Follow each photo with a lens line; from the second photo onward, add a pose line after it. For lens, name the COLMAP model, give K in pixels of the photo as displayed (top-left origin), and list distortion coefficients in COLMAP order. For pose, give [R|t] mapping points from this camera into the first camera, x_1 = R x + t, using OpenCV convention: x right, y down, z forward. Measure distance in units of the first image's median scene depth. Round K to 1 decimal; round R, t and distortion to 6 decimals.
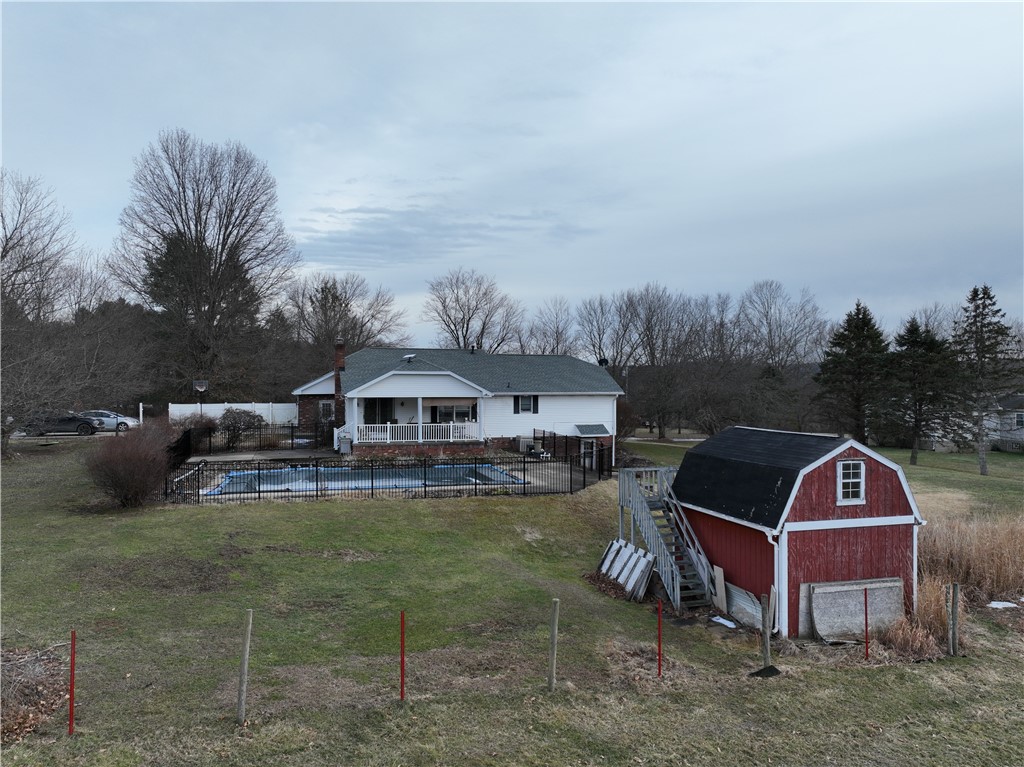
lens RADIAL K [[735.5, 0, 518.7], [0, 735.5, 385.6], [0, 0, 1]] dist [0.002788, 0.001794]
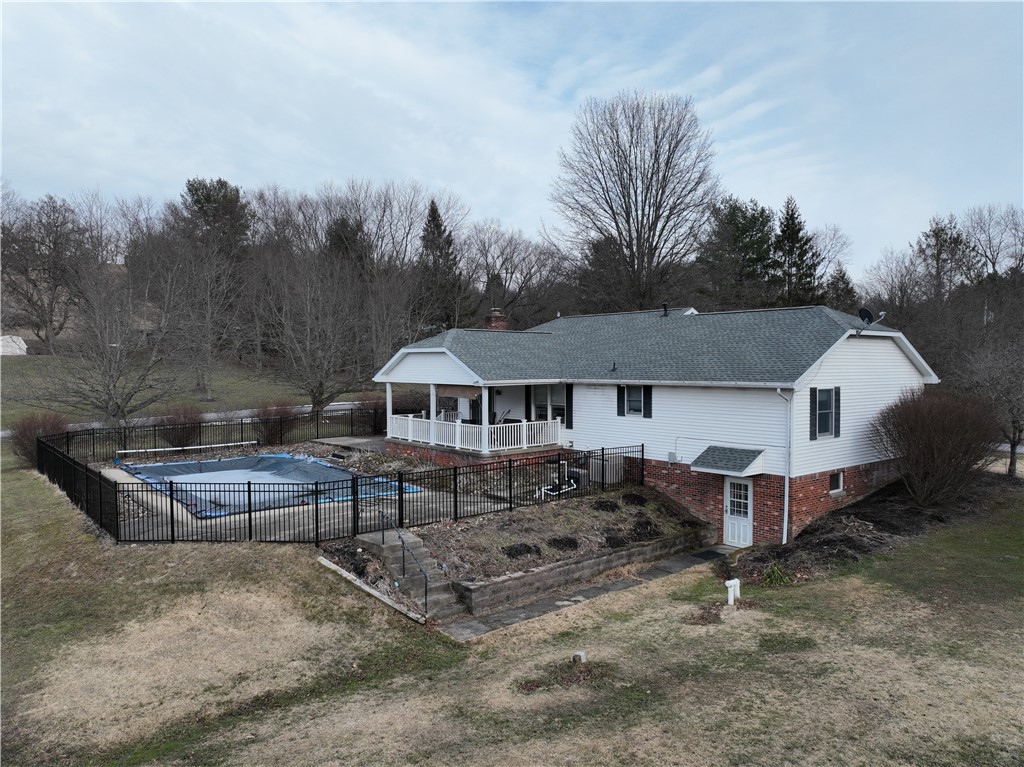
lens RADIAL K [[713.5, 0, 512.0], [0, 713.5, 383.5], [0, 0, 1]] dist [-0.000520, 0.000982]
pose [[0.402461, 0.017220, -0.915275, 0.411789], [-0.003206, 0.999843, 0.017401, 0.002090], [0.915432, -0.004069, 0.402453, 0.587055]]
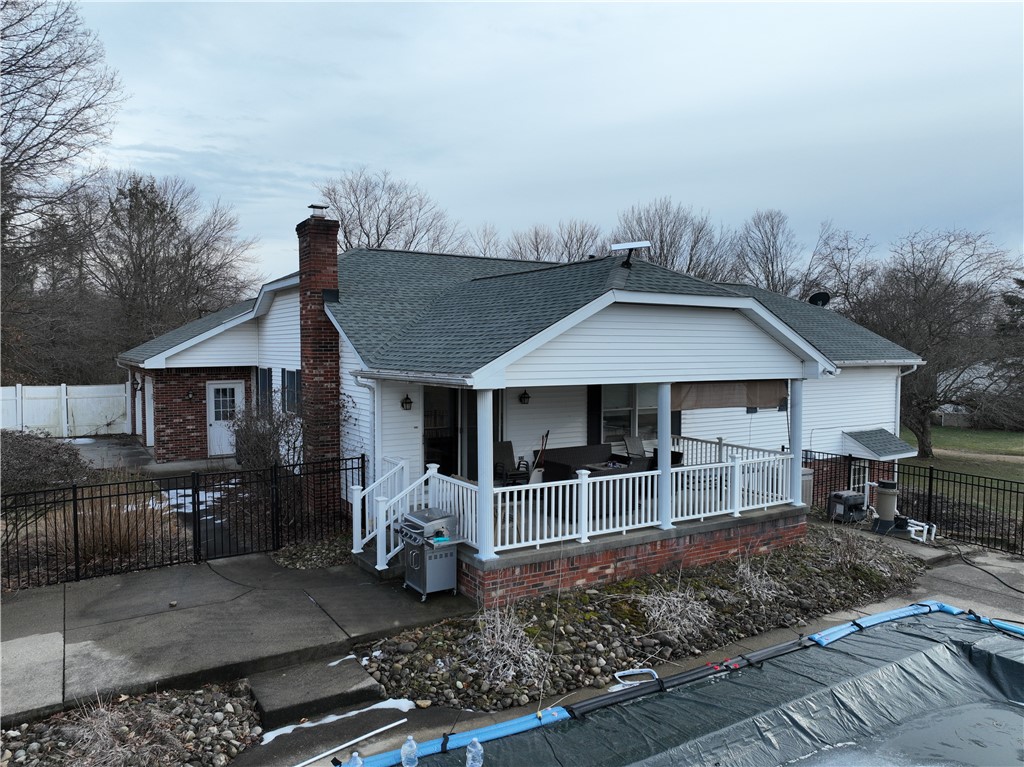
lens RADIAL K [[713.5, 0, 512.0], [0, 713.5, 383.5], [0, 0, 1]] dist [-0.000520, 0.000982]
pose [[0.964692, -0.013041, 0.263058, -0.204514], [-0.000051, 0.998764, 0.049703, 0.001119], [-0.263381, -0.047961, 0.963499, 0.547105]]
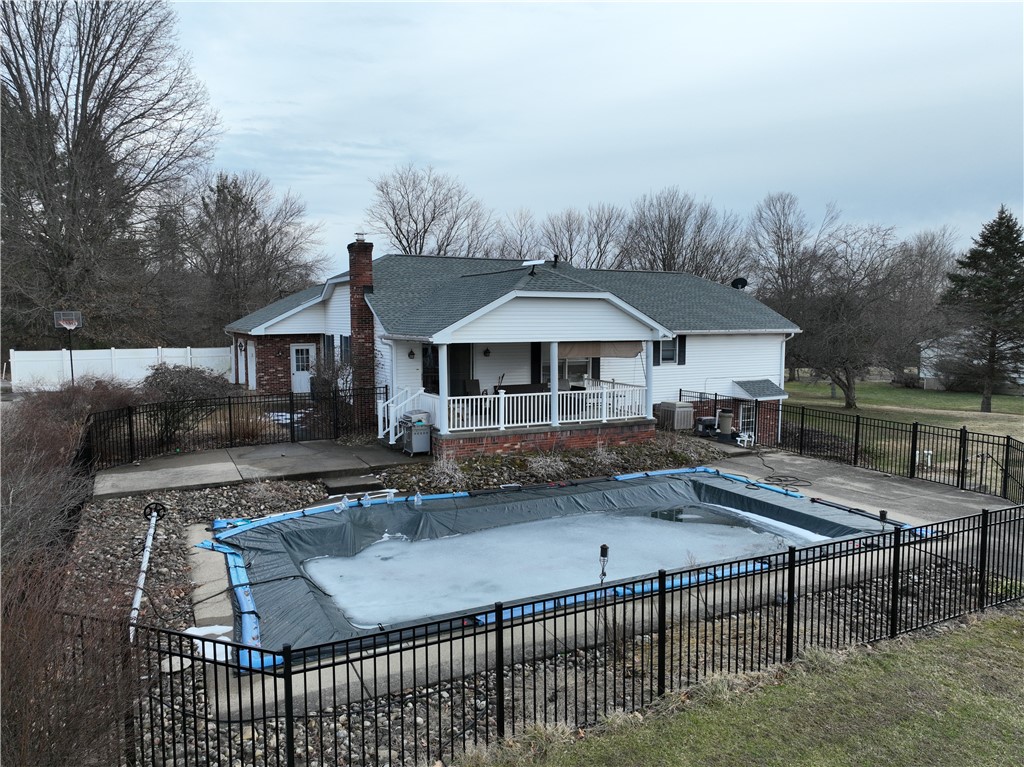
lens RADIAL K [[735.5, 0, 518.7], [0, 735.5, 385.6], [0, 0, 1]] dist [0.002788, 0.001794]
pose [[0.983224, -0.017806, 0.181532, -0.191323], [0.001295, 0.995880, 0.090671, -0.000545], [-0.182399, -0.088914, 0.979196, 0.360994]]
